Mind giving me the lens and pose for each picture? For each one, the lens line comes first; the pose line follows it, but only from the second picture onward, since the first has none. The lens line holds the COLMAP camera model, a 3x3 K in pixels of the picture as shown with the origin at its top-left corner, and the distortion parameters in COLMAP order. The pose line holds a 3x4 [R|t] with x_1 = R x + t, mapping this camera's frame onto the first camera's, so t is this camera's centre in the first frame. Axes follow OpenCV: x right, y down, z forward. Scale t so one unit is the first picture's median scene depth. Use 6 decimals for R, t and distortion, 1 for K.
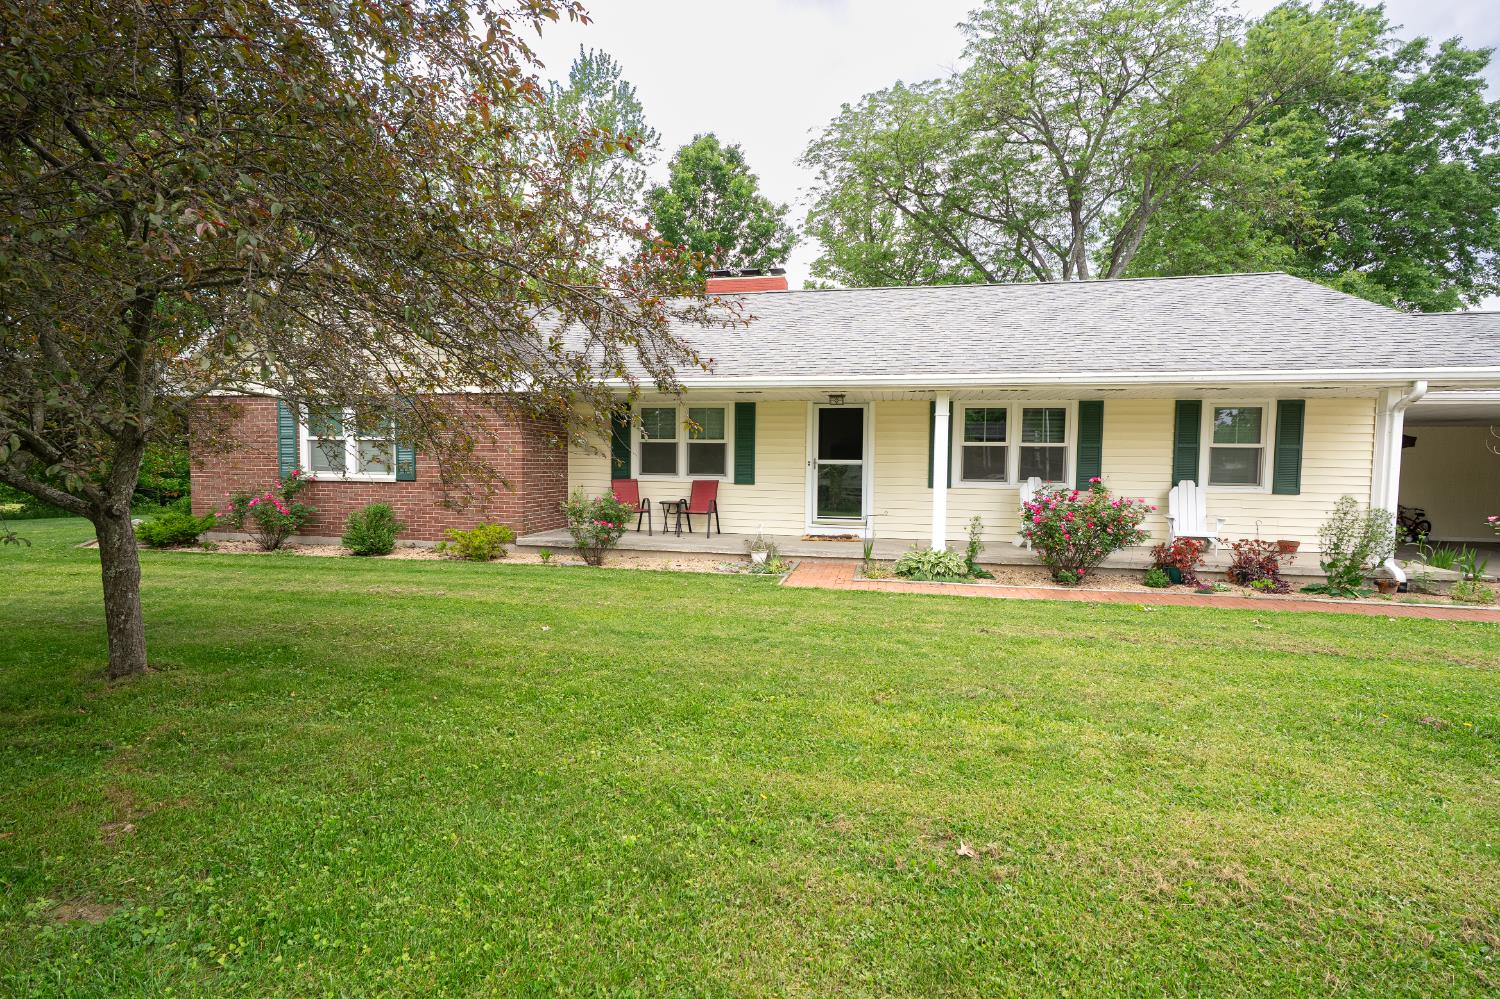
lens RADIAL K [[693.7, 0, 743.1], [0, 693.7, 503.7], [0, 0, 1]] dist [0.000959, 0.000551]
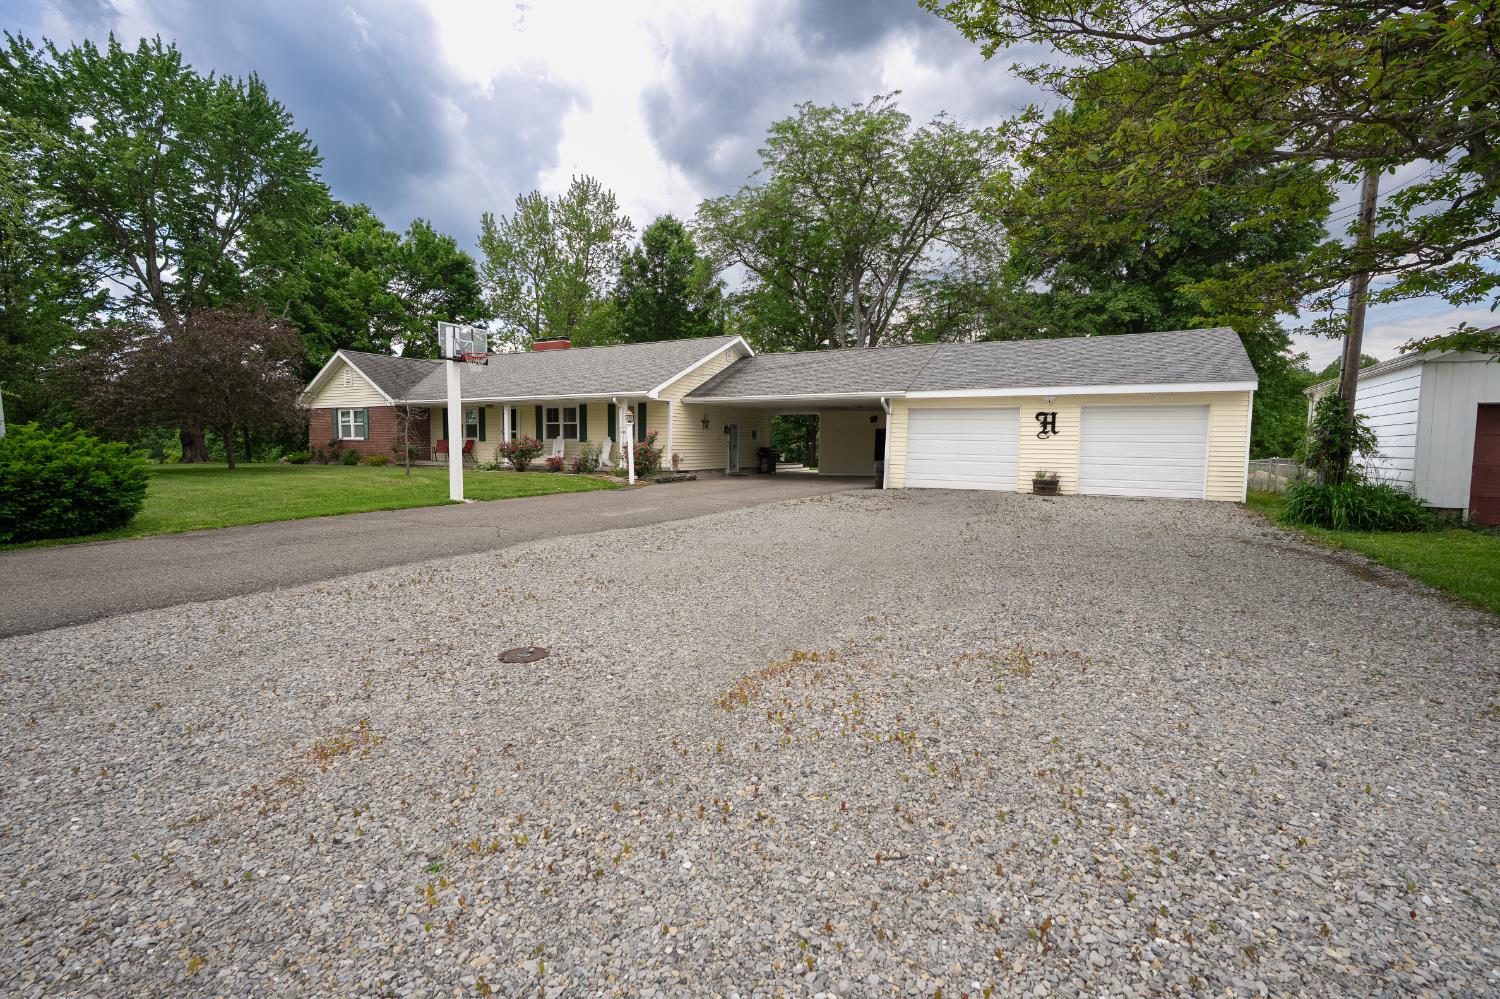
lens RADIAL K [[679.9, 0, 753.5], [0, 679.9, 492.4], [0, 0, 1]] dist [0.000443, 0.000091]
pose [[0.959574, 0.015614, -0.281023, 1.543610], [-0.011247, 0.999790, 0.017145, 0.099151], [0.281232, -0.013291, 0.959548, -0.996997]]
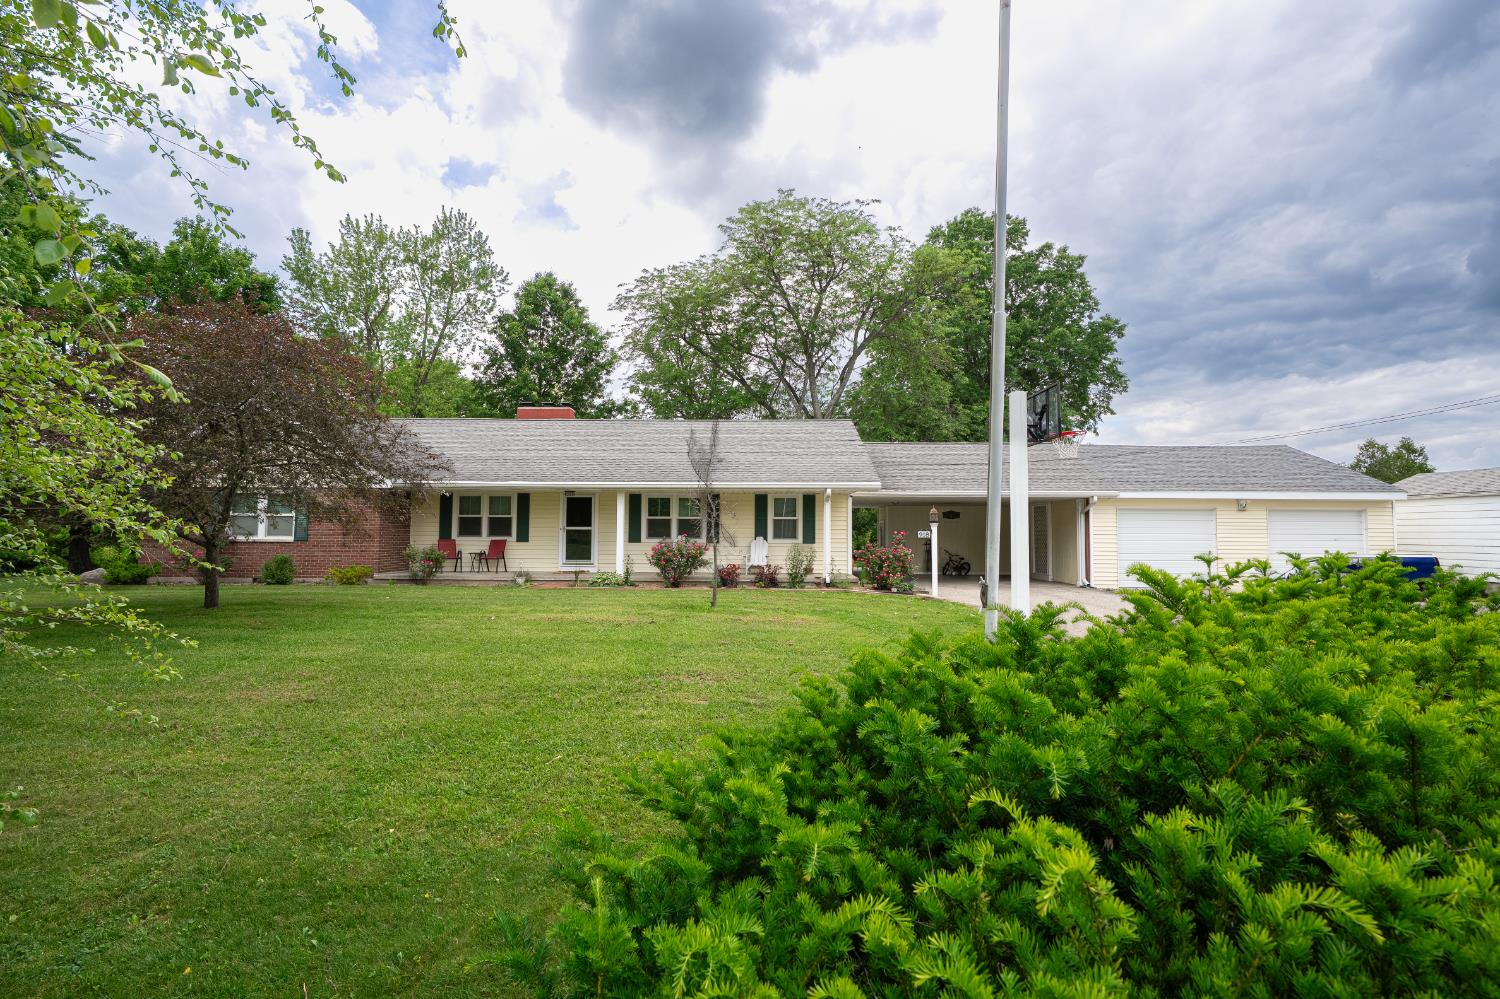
lens RADIAL K [[693.7, 0, 743.1], [0, 693.7, 503.7], [0, 0, 1]] dist [0.000959, 0.000551]
pose [[0.984869, 0.003570, 0.173261, 0.228425], [0.014719, 0.994452, -0.104157, 0.060392], [-0.172672, 0.105131, 0.979353, -0.711939]]
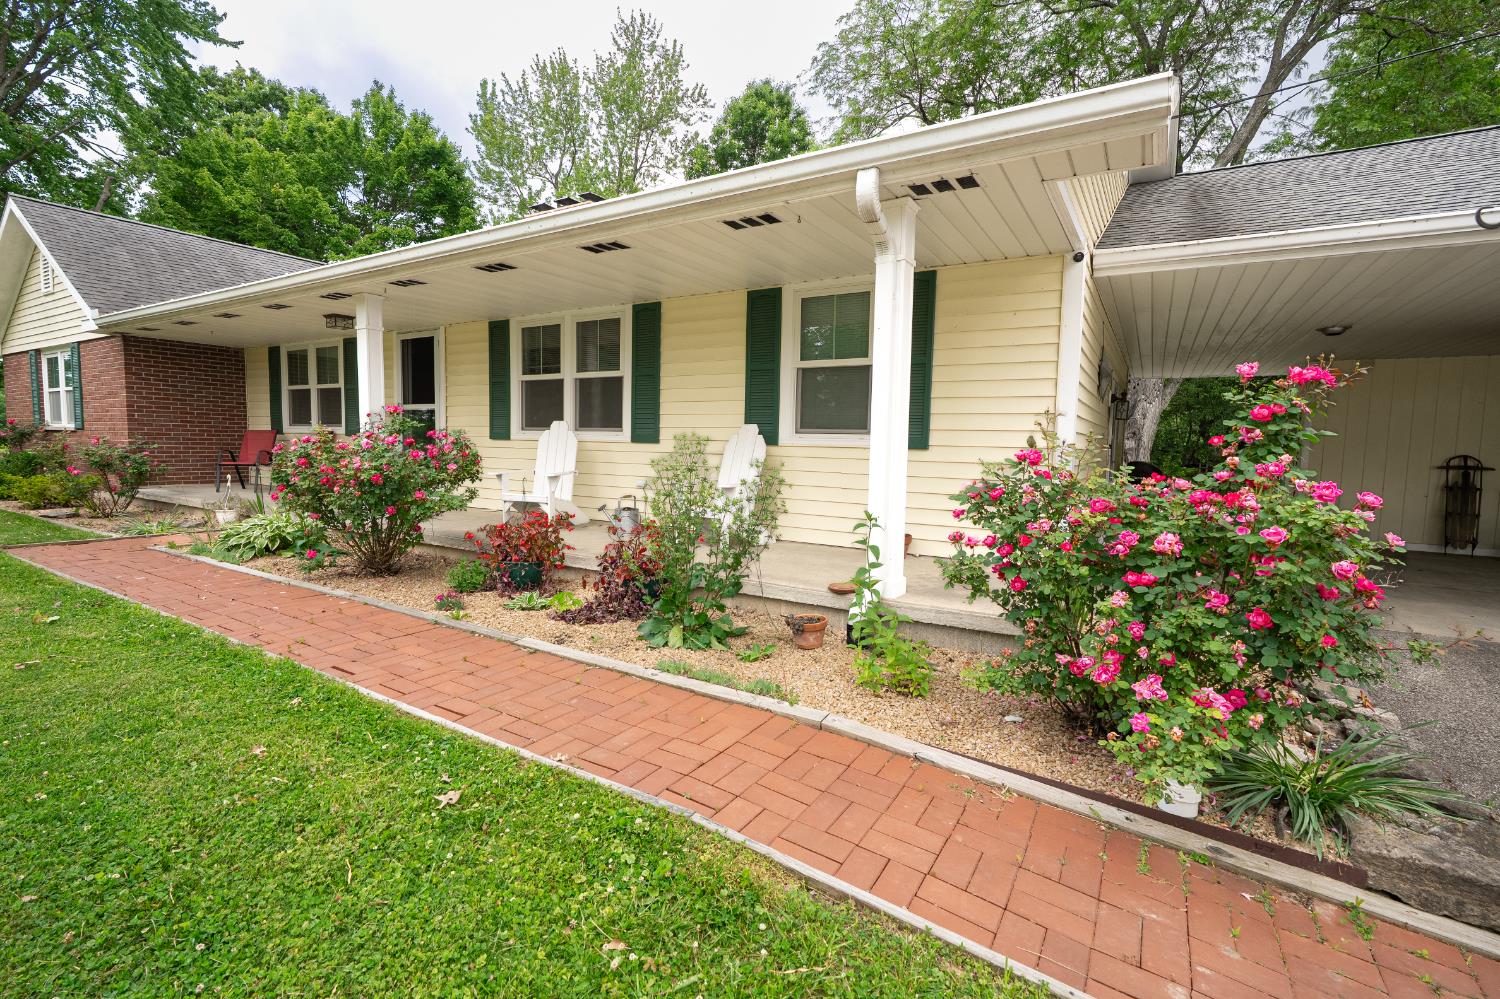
lens RADIAL K [[666.5, 0, 738.2], [0, 666.5, 495.2], [0, 0, 1]] dist [-0.000541, 0.000000]
pose [[0.936928, 0.035017, -0.347764, 0.706902], [-0.027400, 0.999265, 0.026798, 0.010969], [0.348446, -0.015579, 0.937199, 0.387758]]
